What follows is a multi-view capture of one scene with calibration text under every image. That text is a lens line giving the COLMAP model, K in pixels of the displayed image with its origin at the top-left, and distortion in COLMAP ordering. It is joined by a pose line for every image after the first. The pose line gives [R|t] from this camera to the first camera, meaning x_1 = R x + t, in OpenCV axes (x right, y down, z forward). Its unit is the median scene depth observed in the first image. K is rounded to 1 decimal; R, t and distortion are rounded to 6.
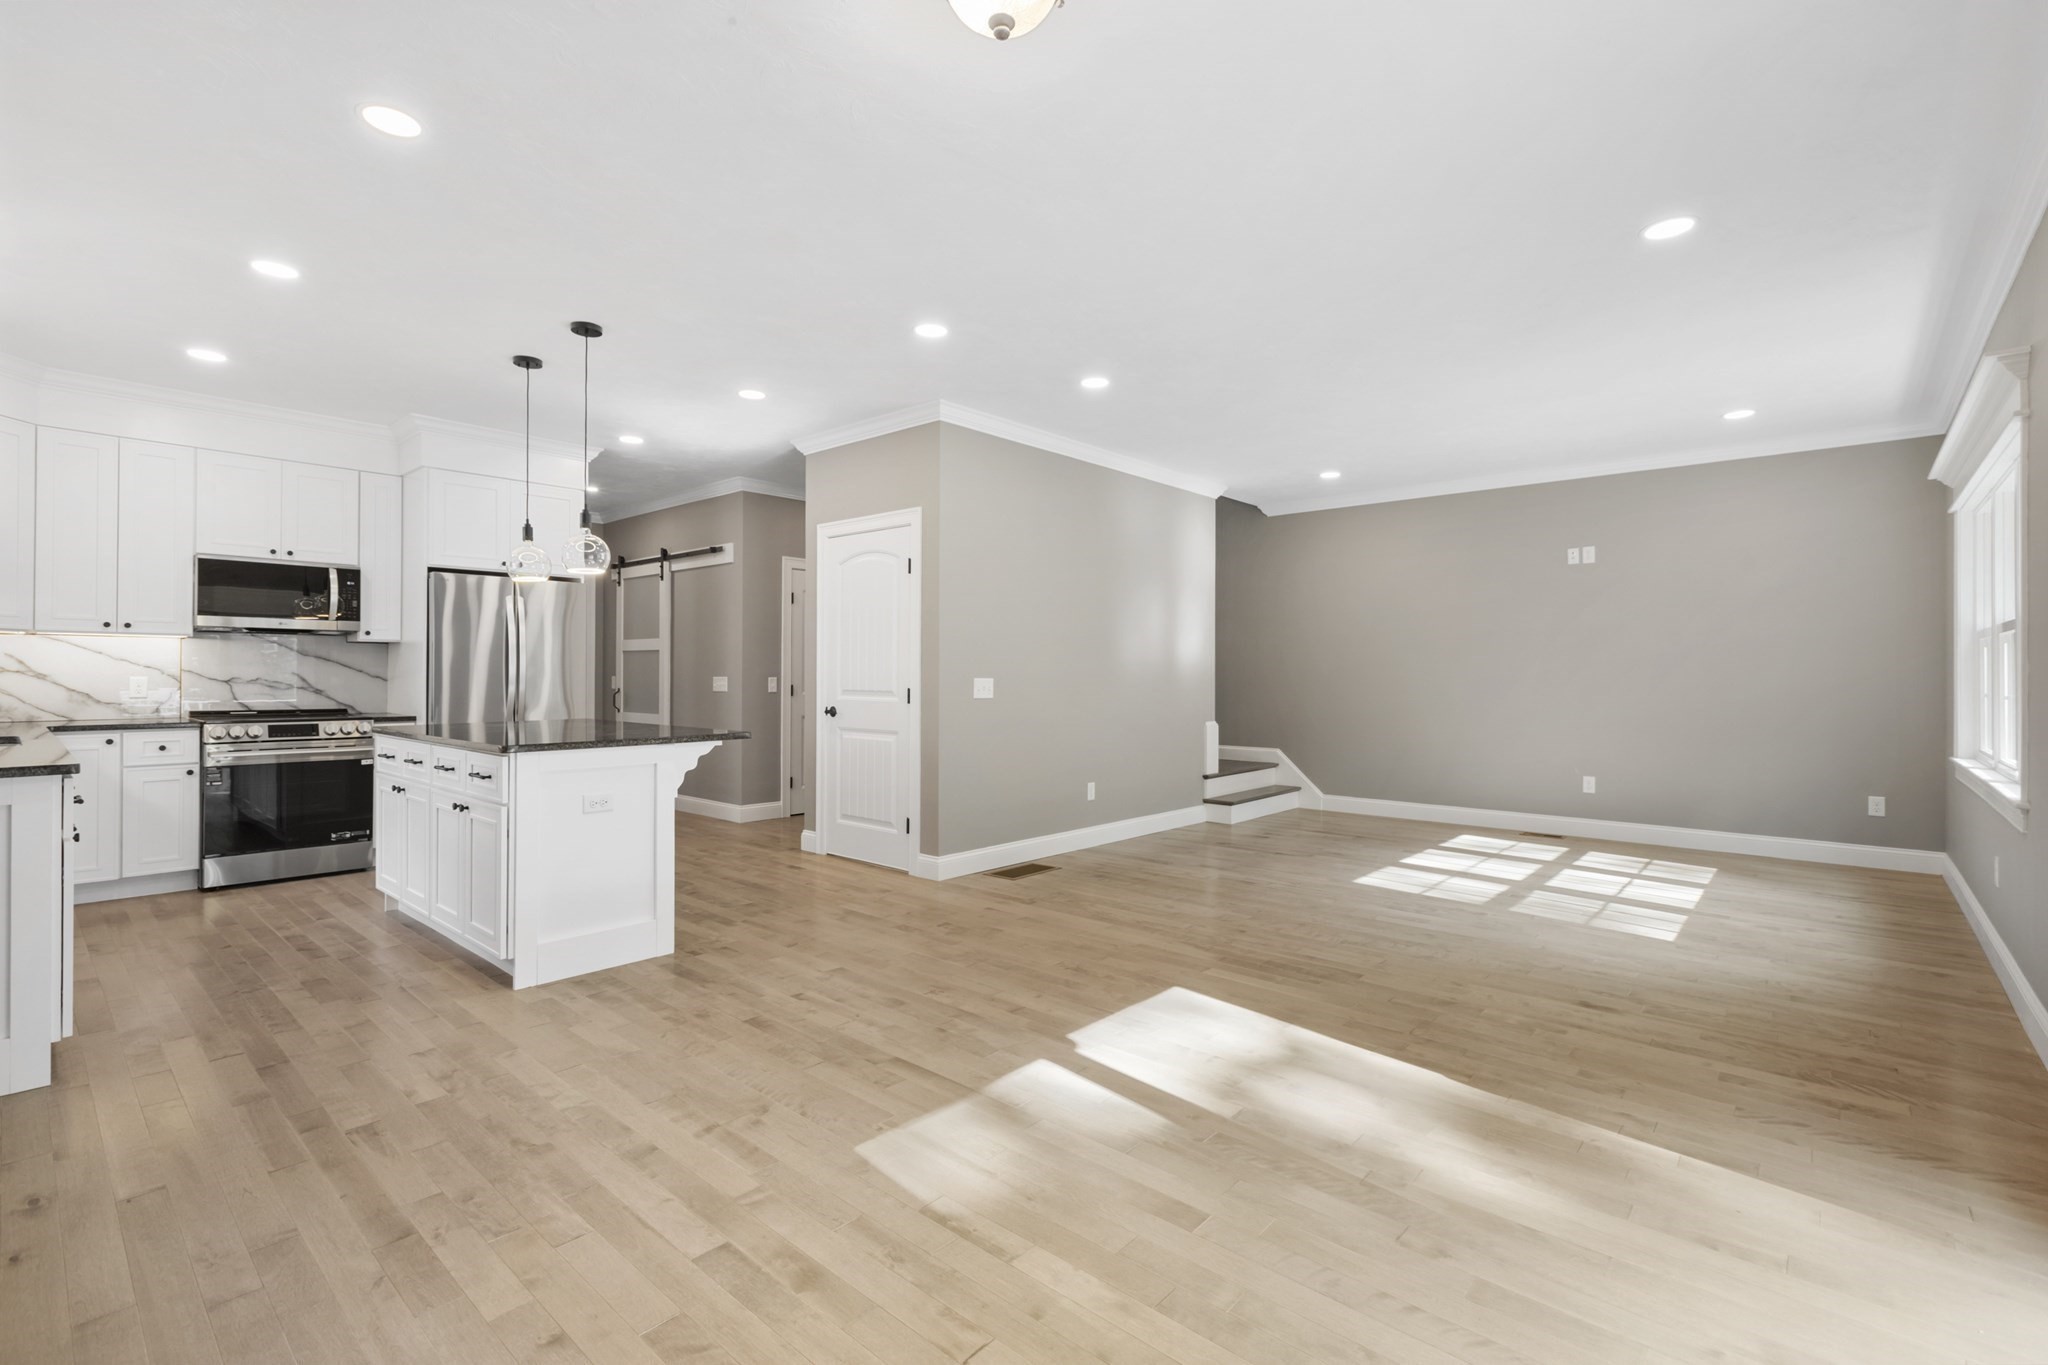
lens RADIAL K [[914.4, 0, 1017.2], [0, 914.4, 672.2], [0, 0, 1]] dist [0.000666, 0.000093]
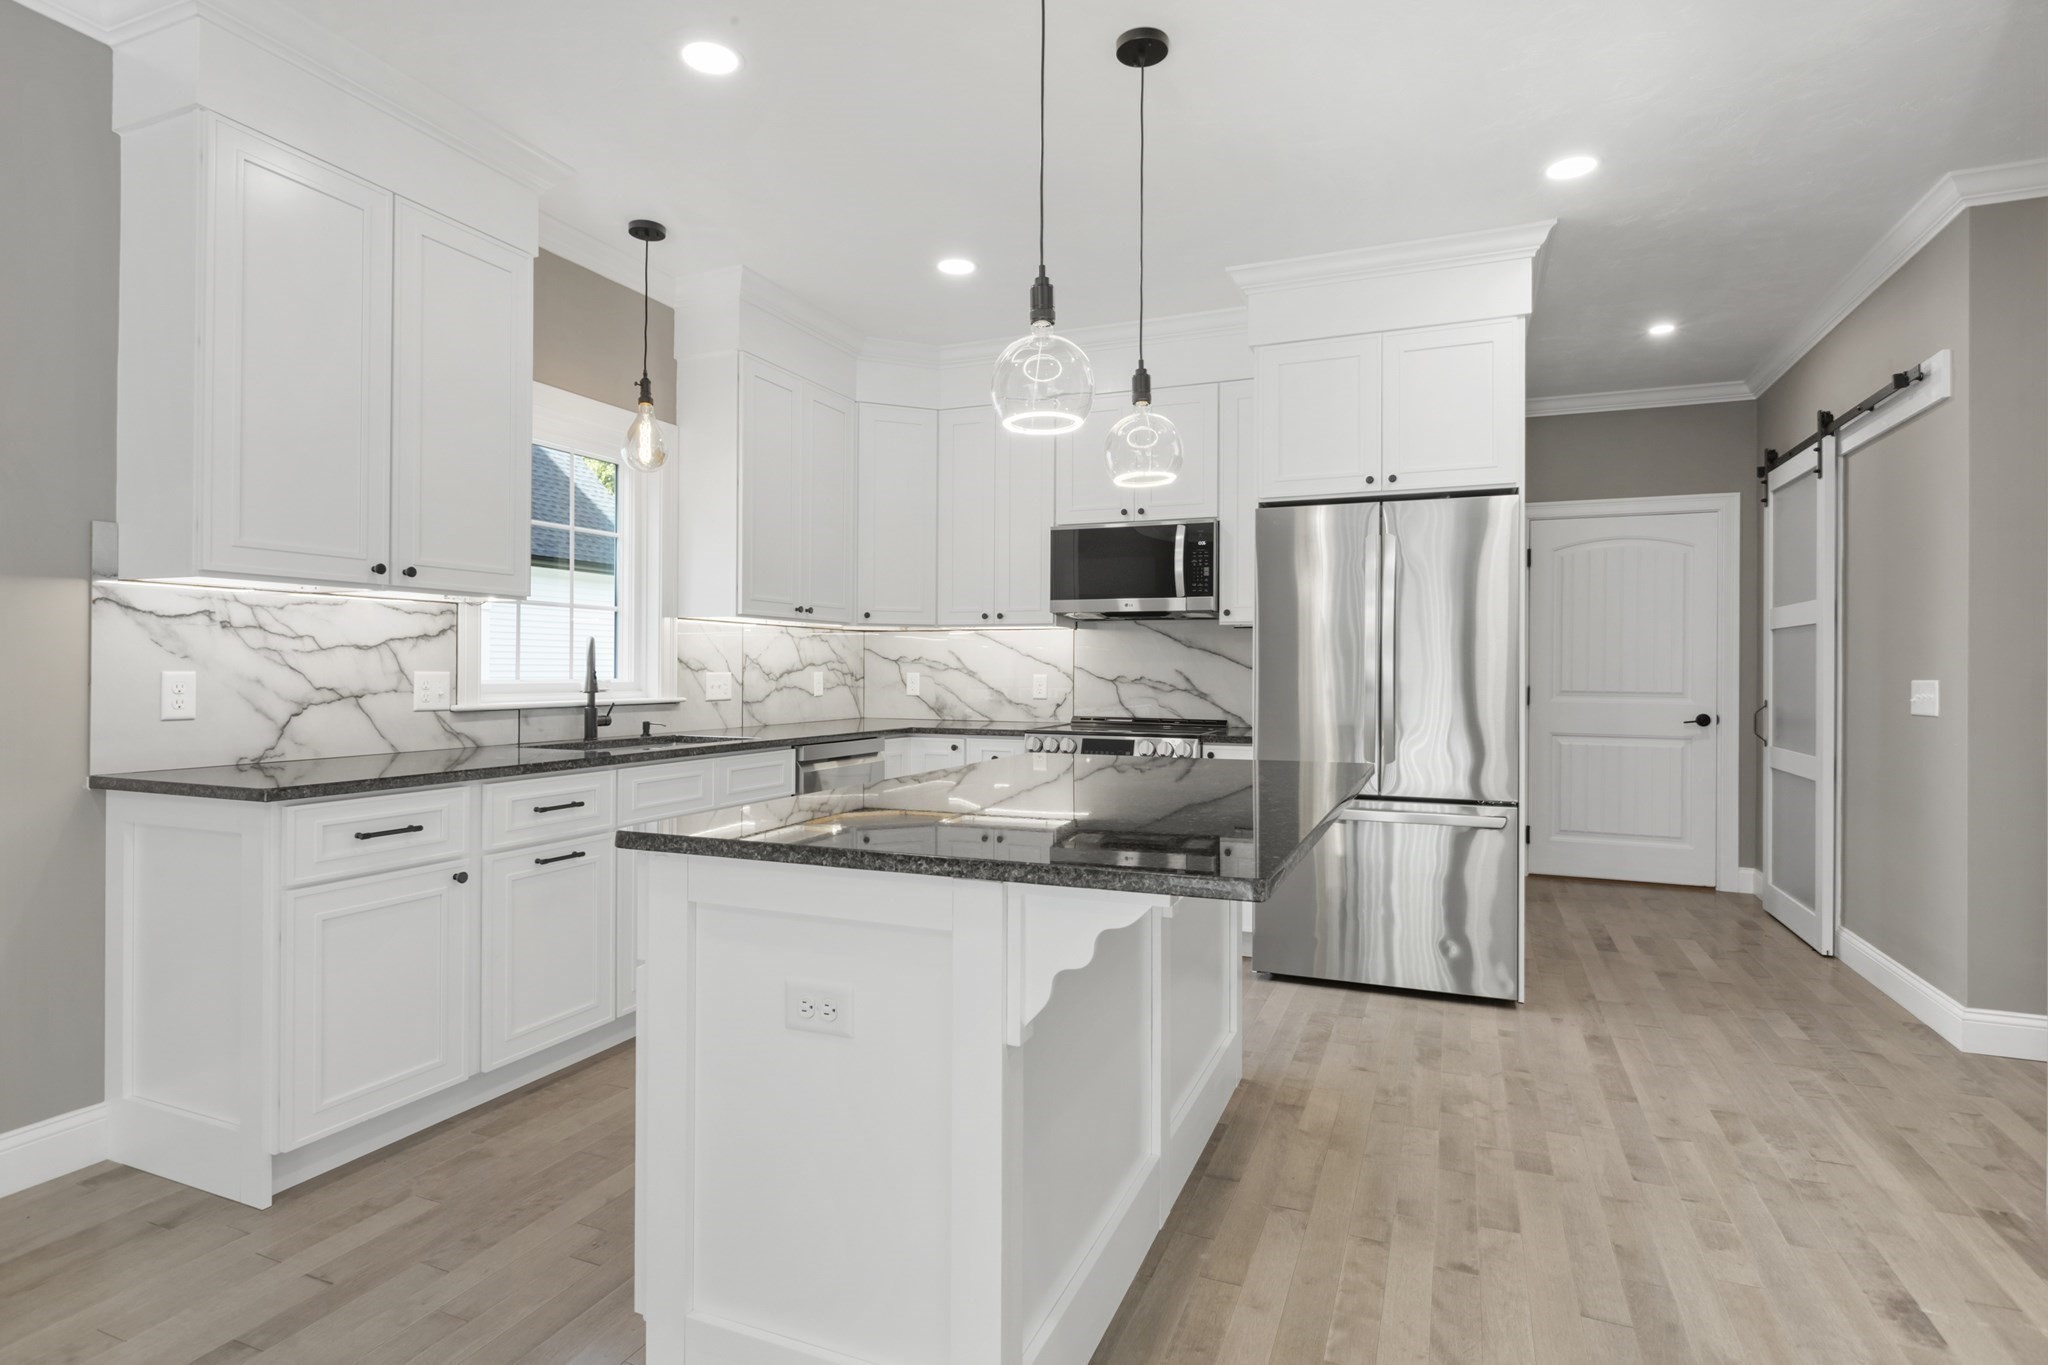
lens RADIAL K [[1040.0, 0, 1027.2], [0, 1040.0, 668.9], [0, 0, 1]] dist [0.001601, 0.000113]
pose [[0.331801, -0.003121, -0.943344, -0.019904], [-0.000381, 0.999994, -0.003442, 0.003556], [0.943349, 0.001501, 0.331798, 0.791919]]
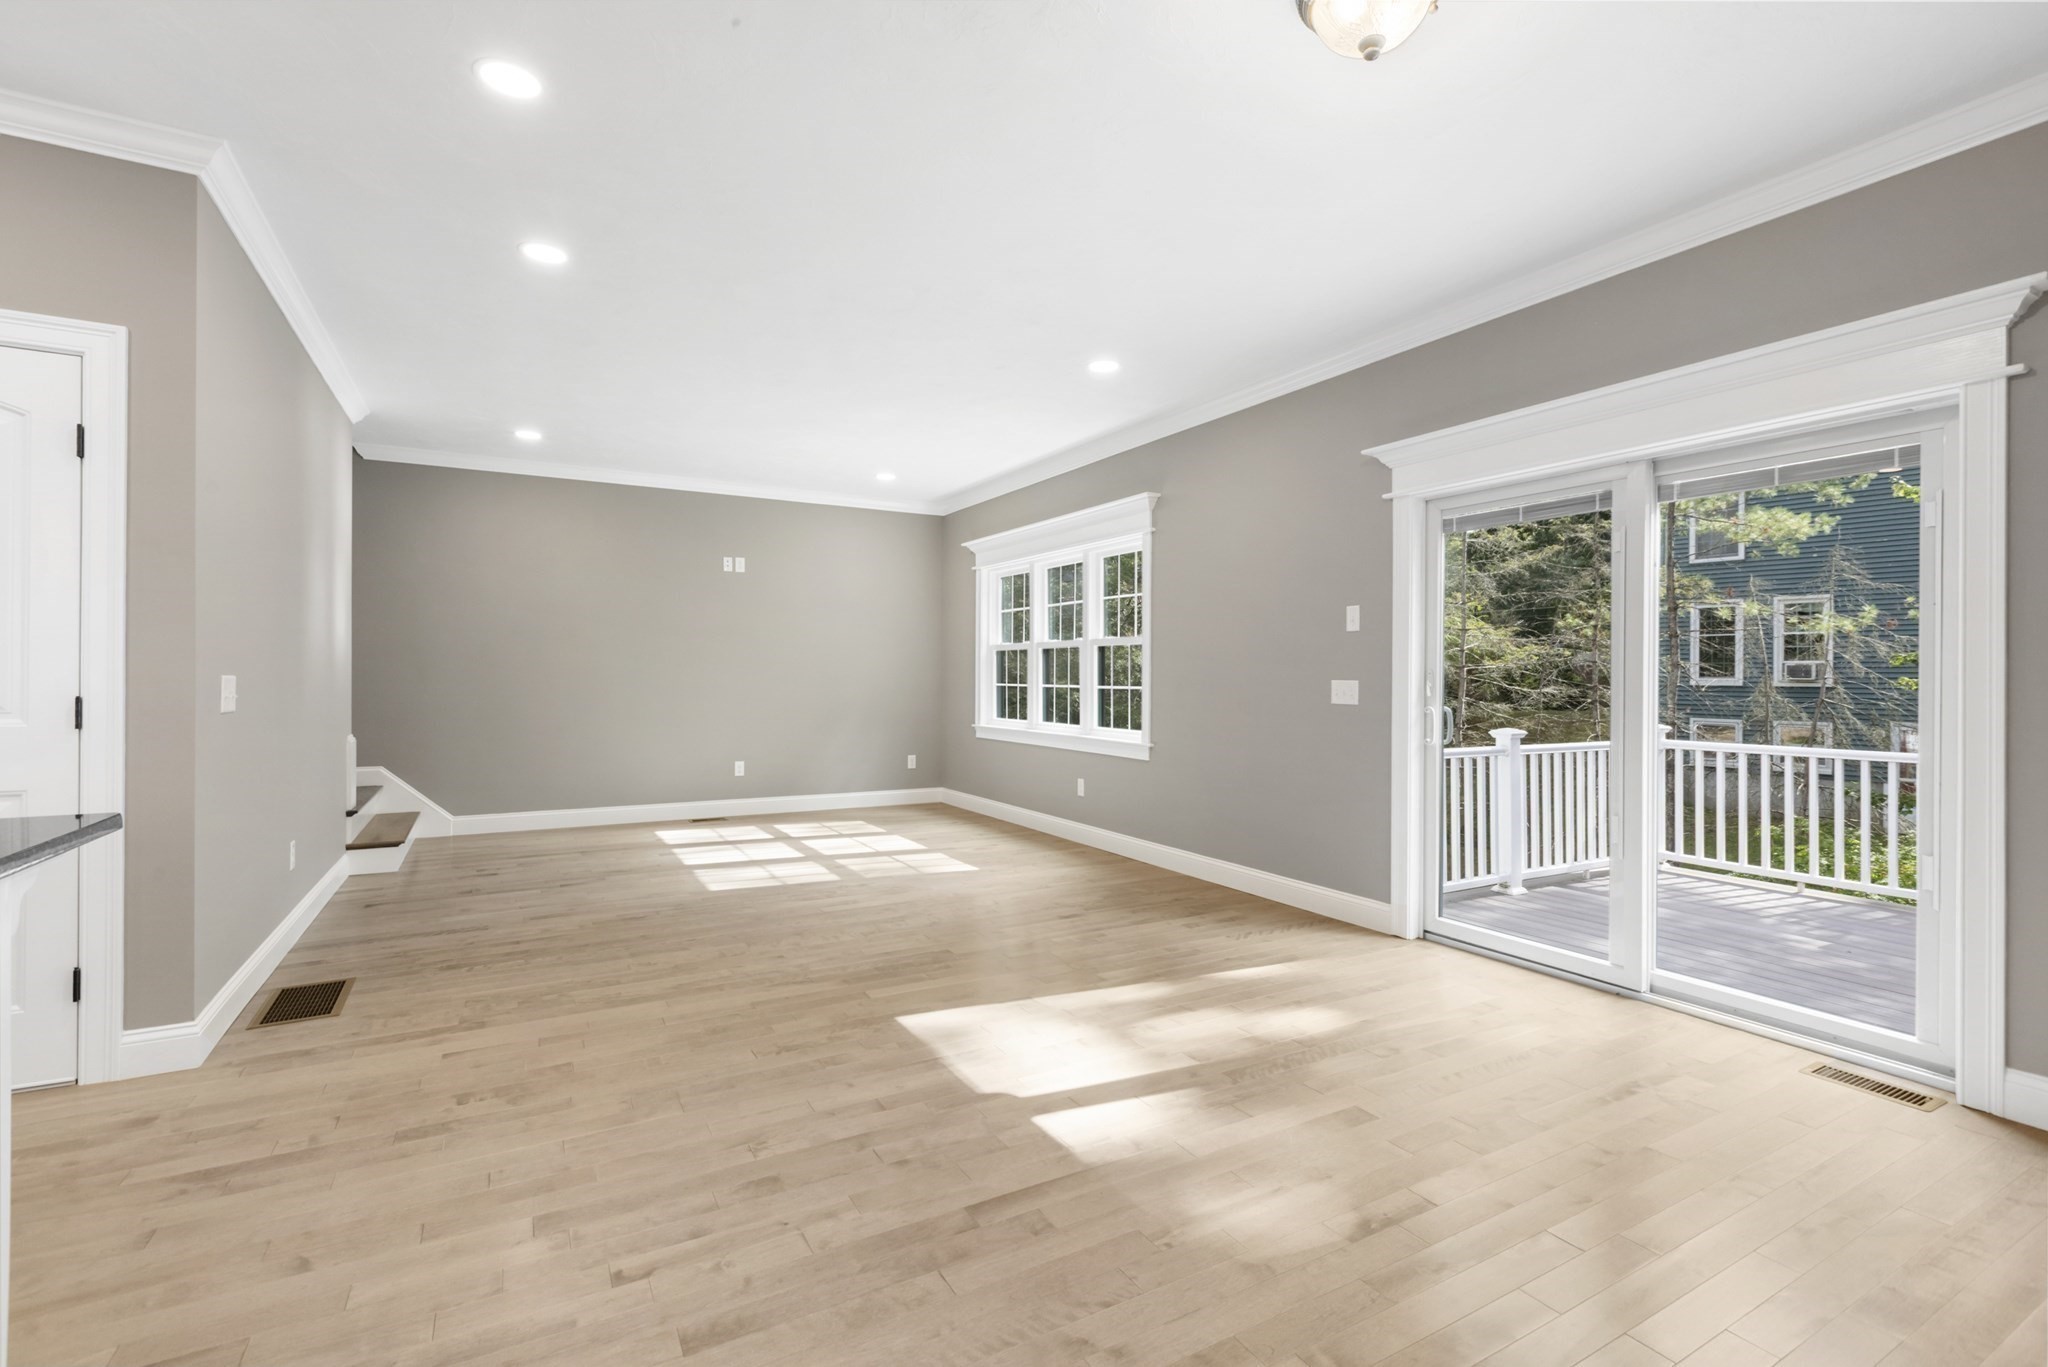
lens RADIAL K [[915.9, 0, 1020.5], [0, 915.9, 675.1], [0, 0, 1]] dist [0.001199, 0.000023]
pose [[0.322554, -0.001347, 0.946550, -0.517294], [-0.007840, 0.999961, 0.004094, 0.000496], [-0.946519, -0.008742, 0.322531, 0.475318]]
